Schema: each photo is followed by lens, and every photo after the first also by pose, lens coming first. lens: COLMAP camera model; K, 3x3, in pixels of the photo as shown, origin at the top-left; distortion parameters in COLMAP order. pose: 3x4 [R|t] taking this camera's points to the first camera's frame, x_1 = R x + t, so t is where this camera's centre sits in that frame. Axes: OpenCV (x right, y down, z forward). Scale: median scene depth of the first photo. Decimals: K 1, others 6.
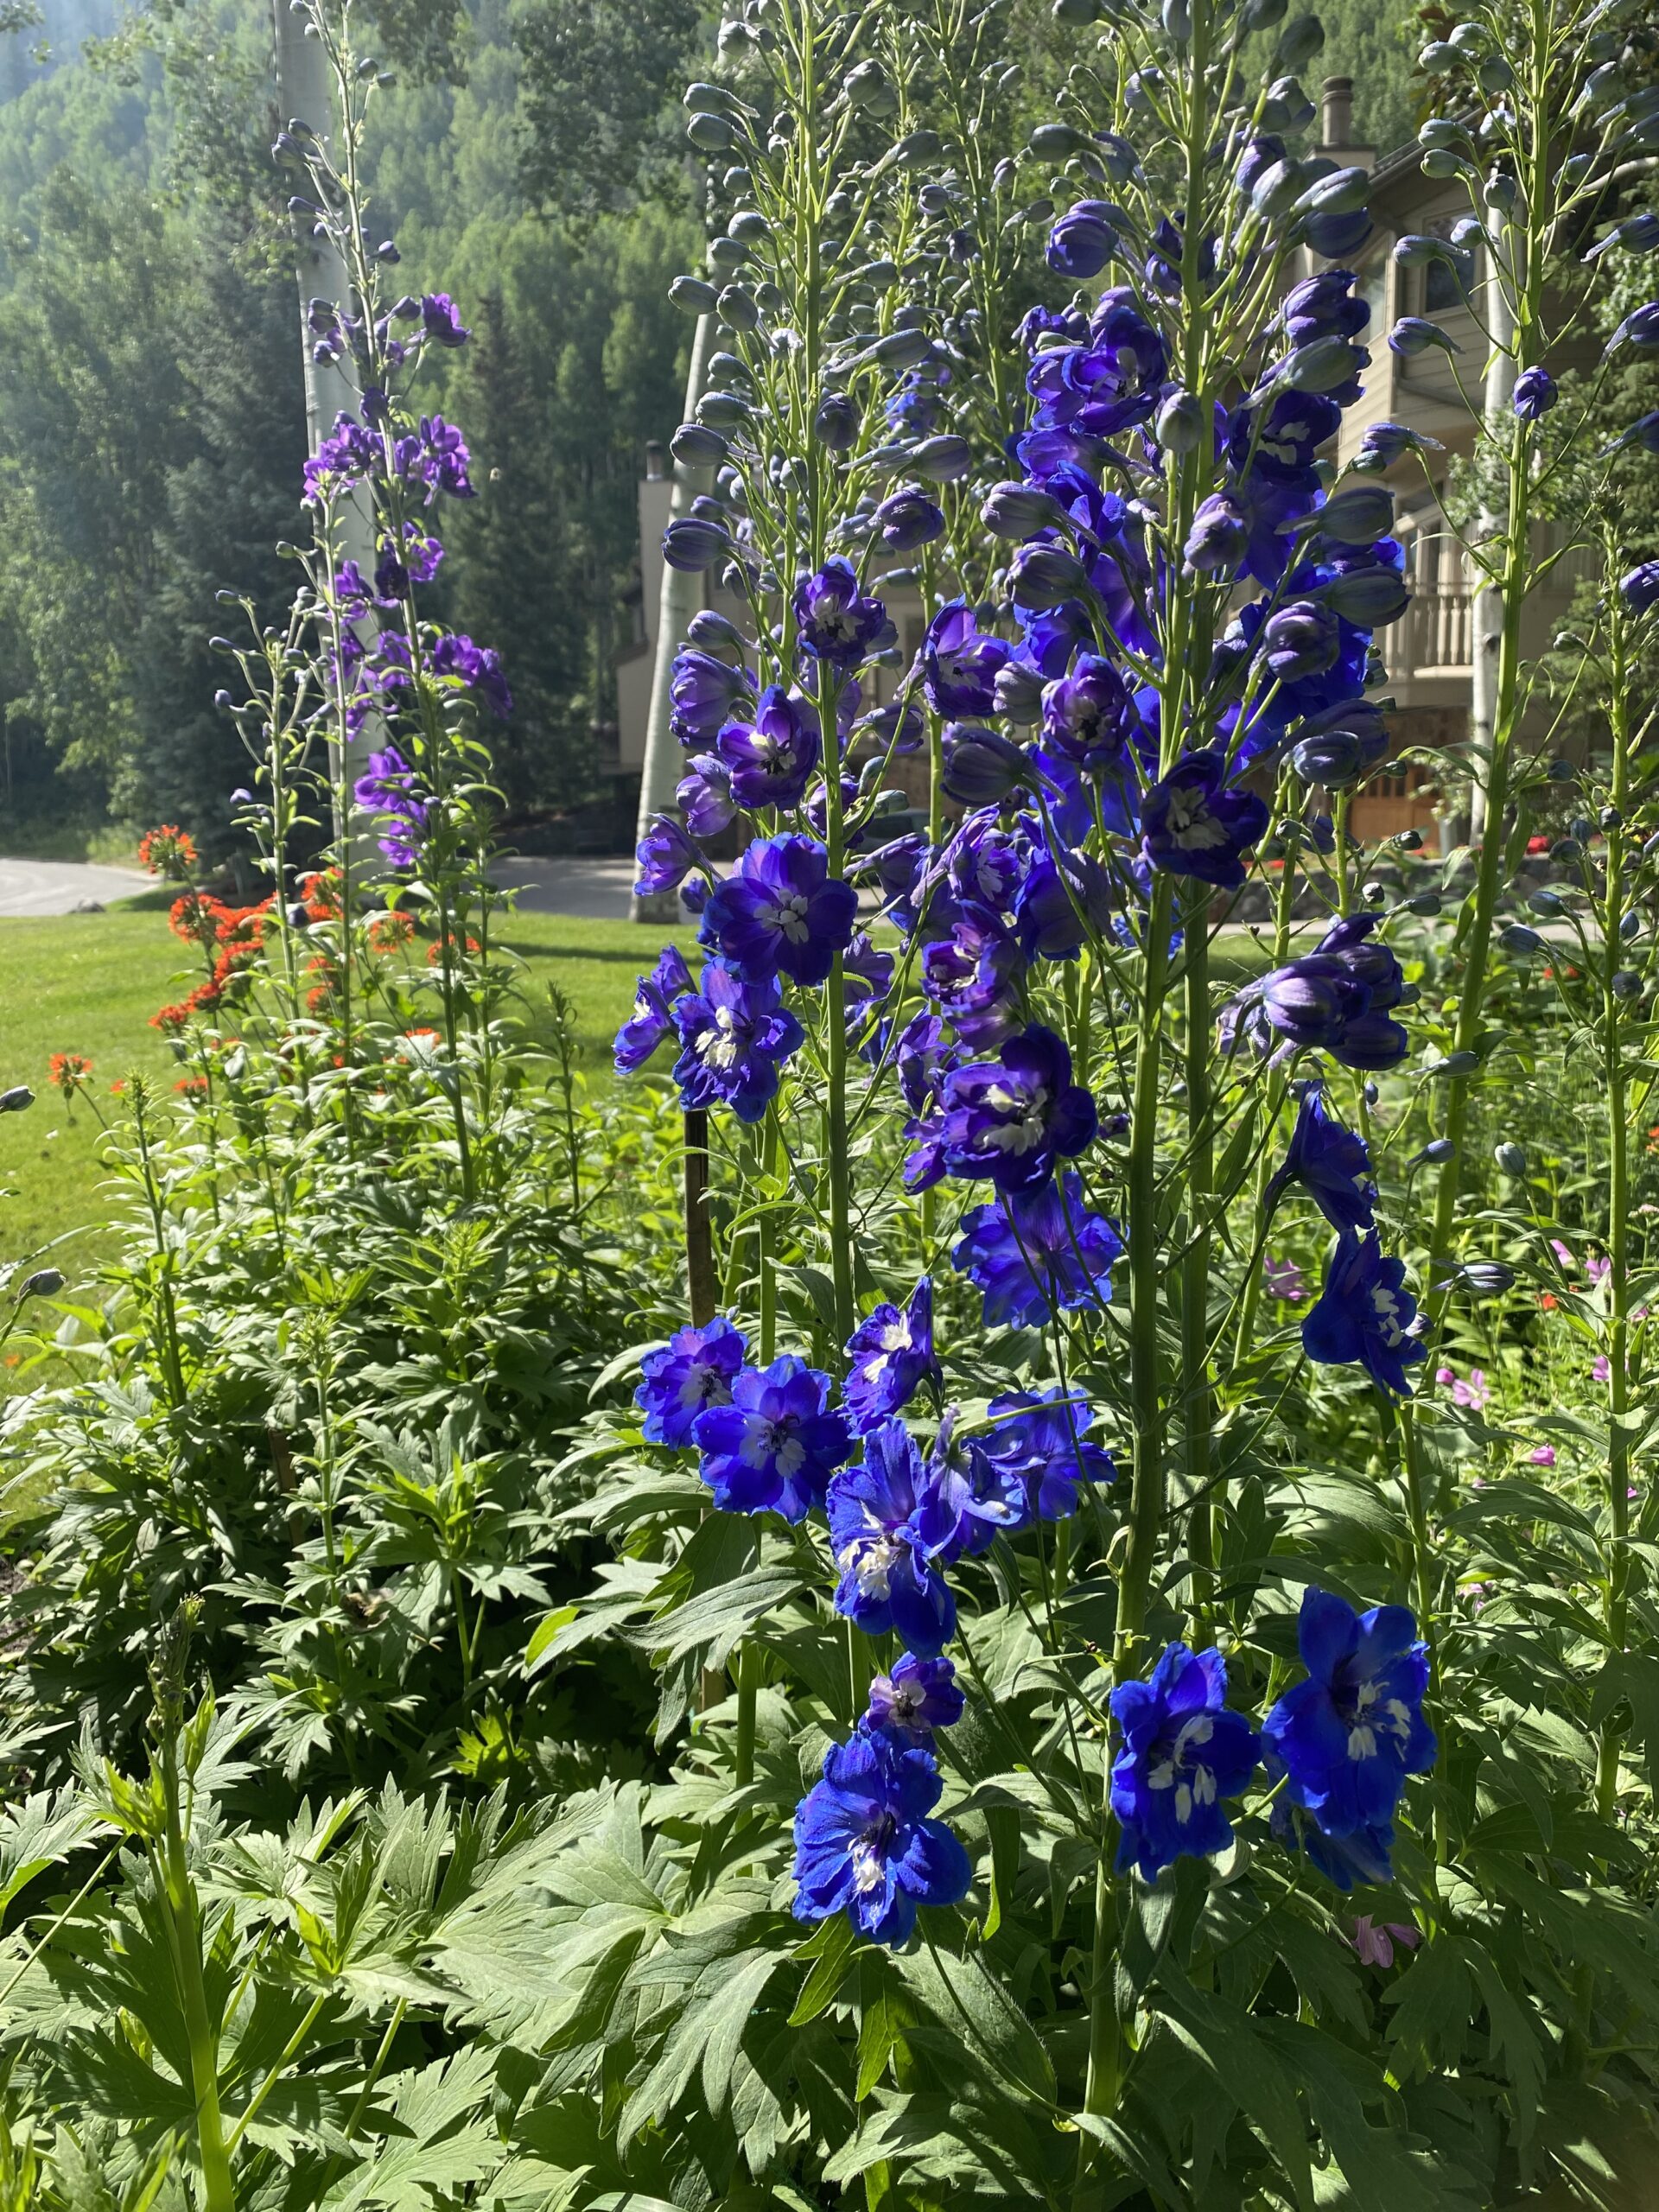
lens RADIAL K [[1677.1, 0, 841.2], [0, 1677.1, 1053.9], [0, 0, 1]] dist [0.034223, -0.027885]
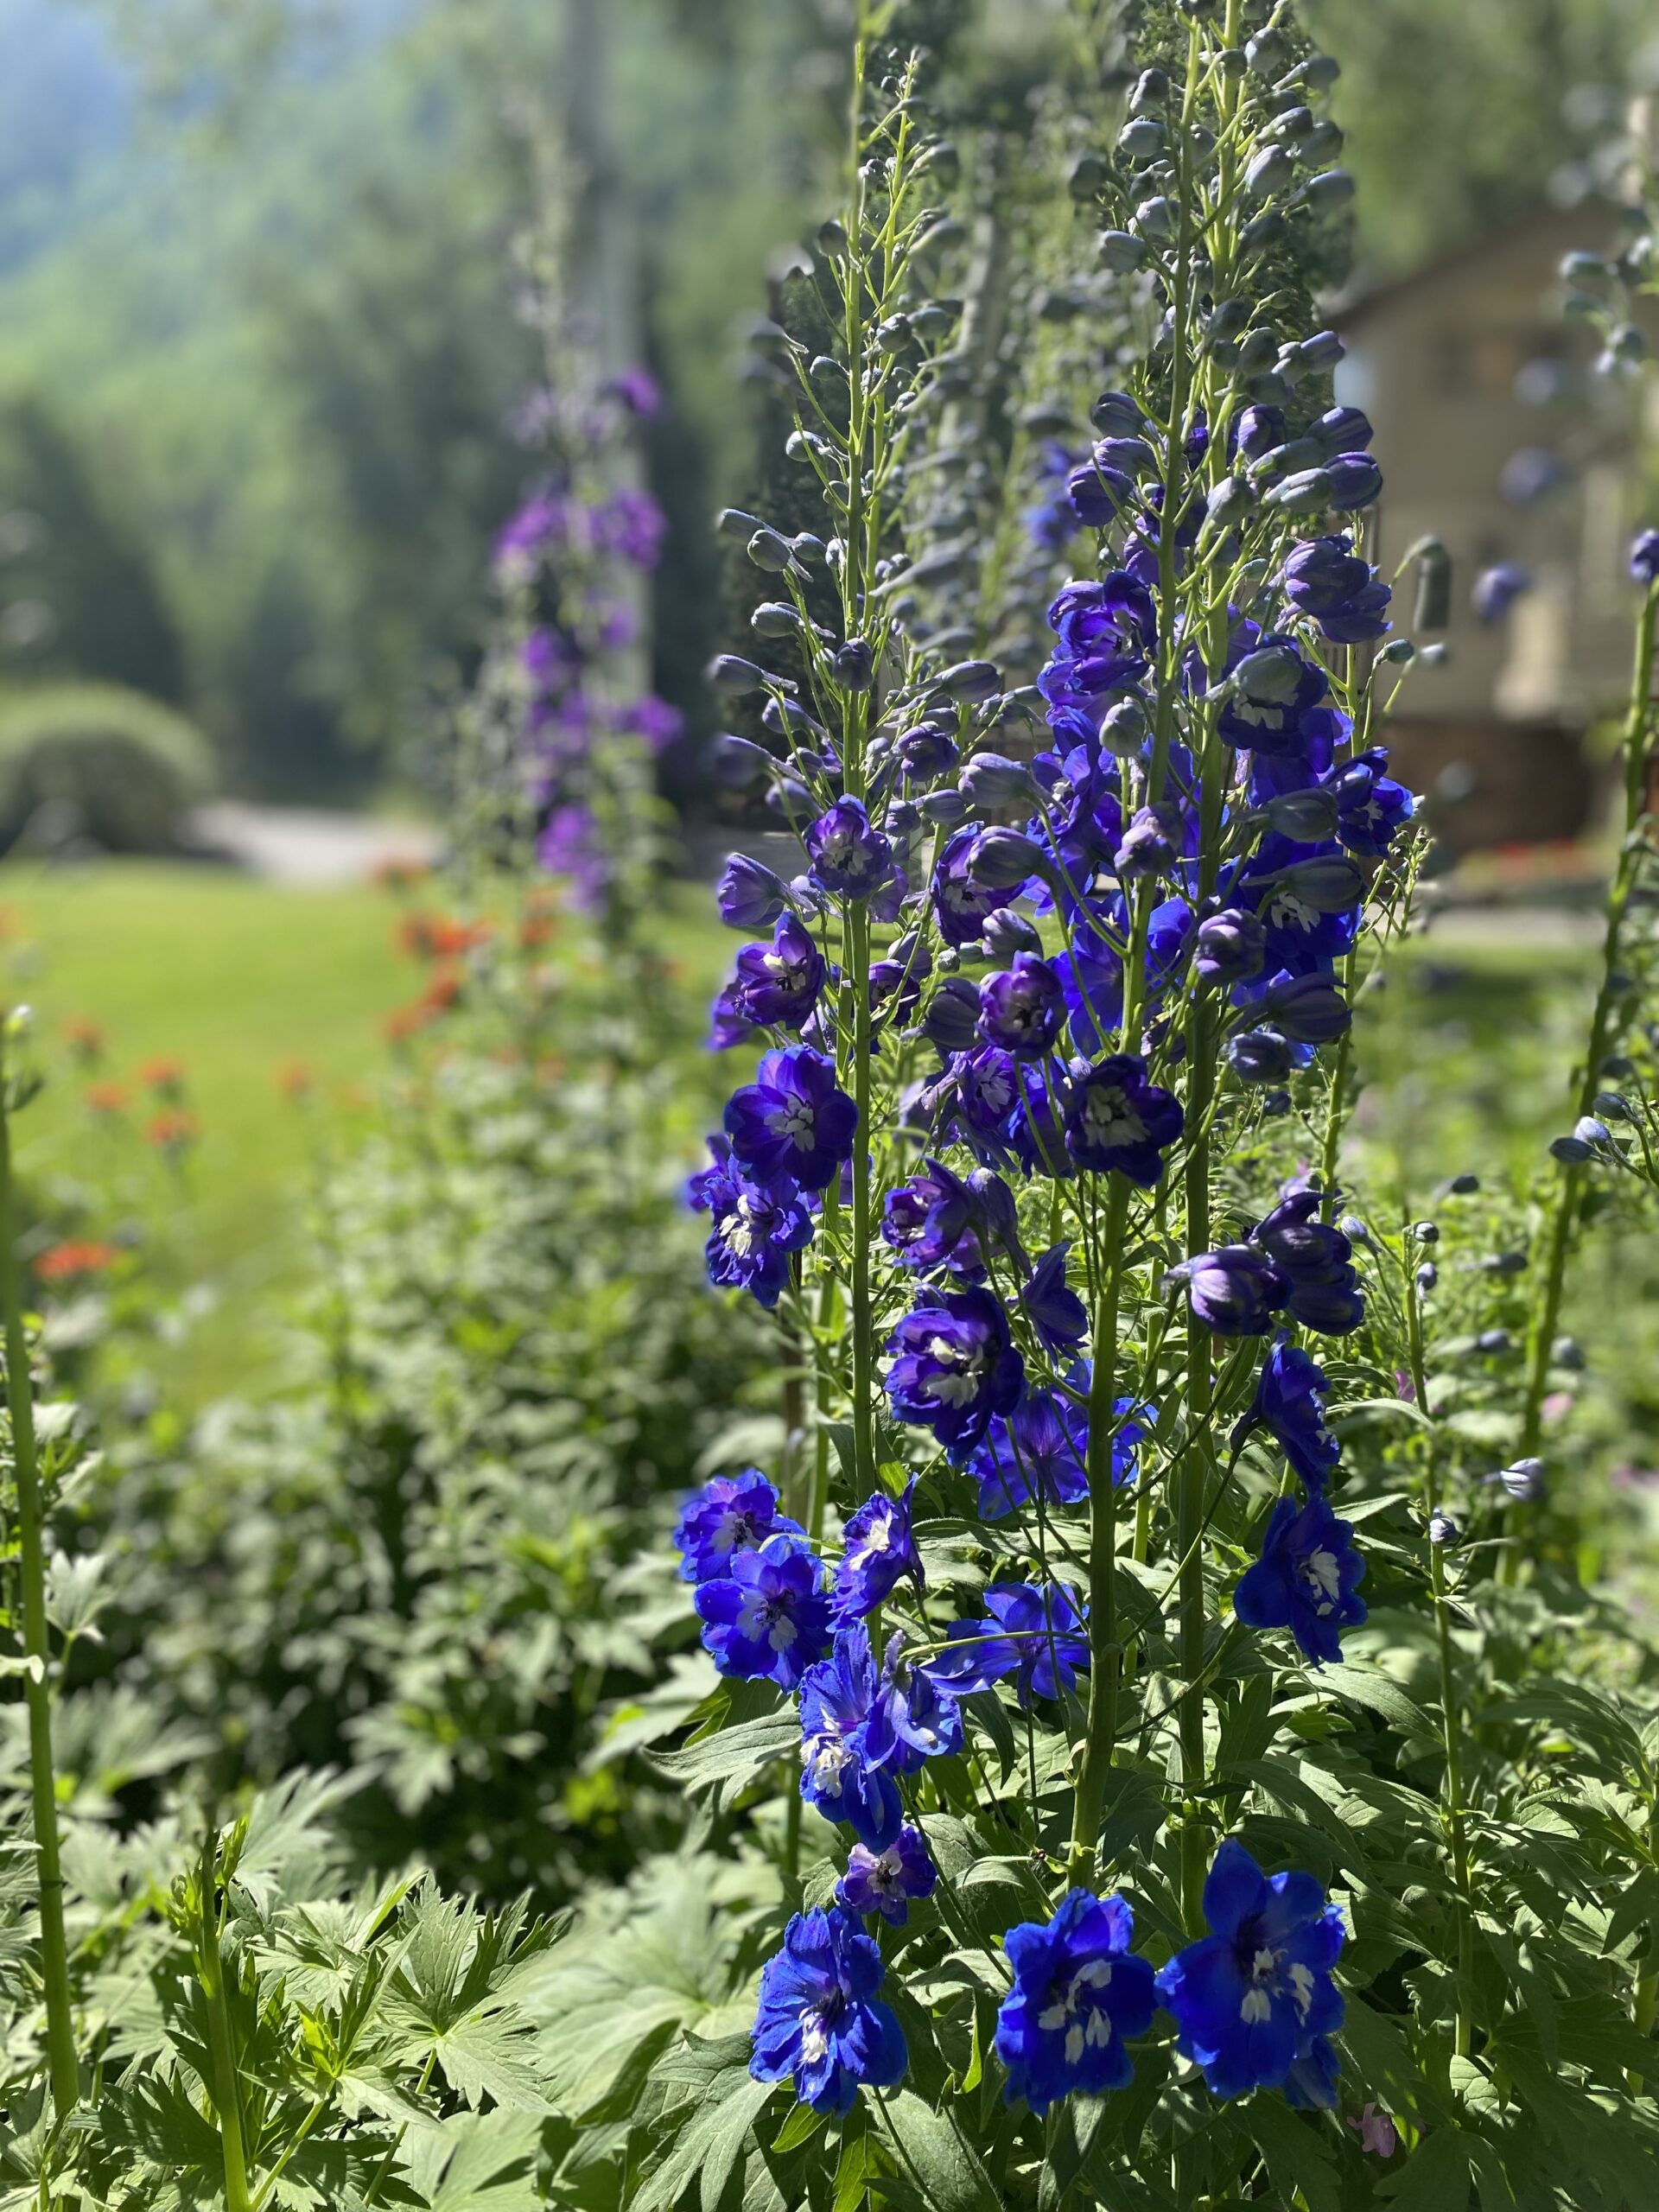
lens RADIAL K [[1677.1, 0, 818.6], [0, 1677.1, 1101.0], [0, 0, 1]] dist [0.034223, -0.027885]
pose [[0.988515, 0.044003, -0.144572, 0.126164], [-0.040002, 0.998735, 0.030468, -0.123095], [0.145730, -0.024334, 0.989025, -0.035295]]
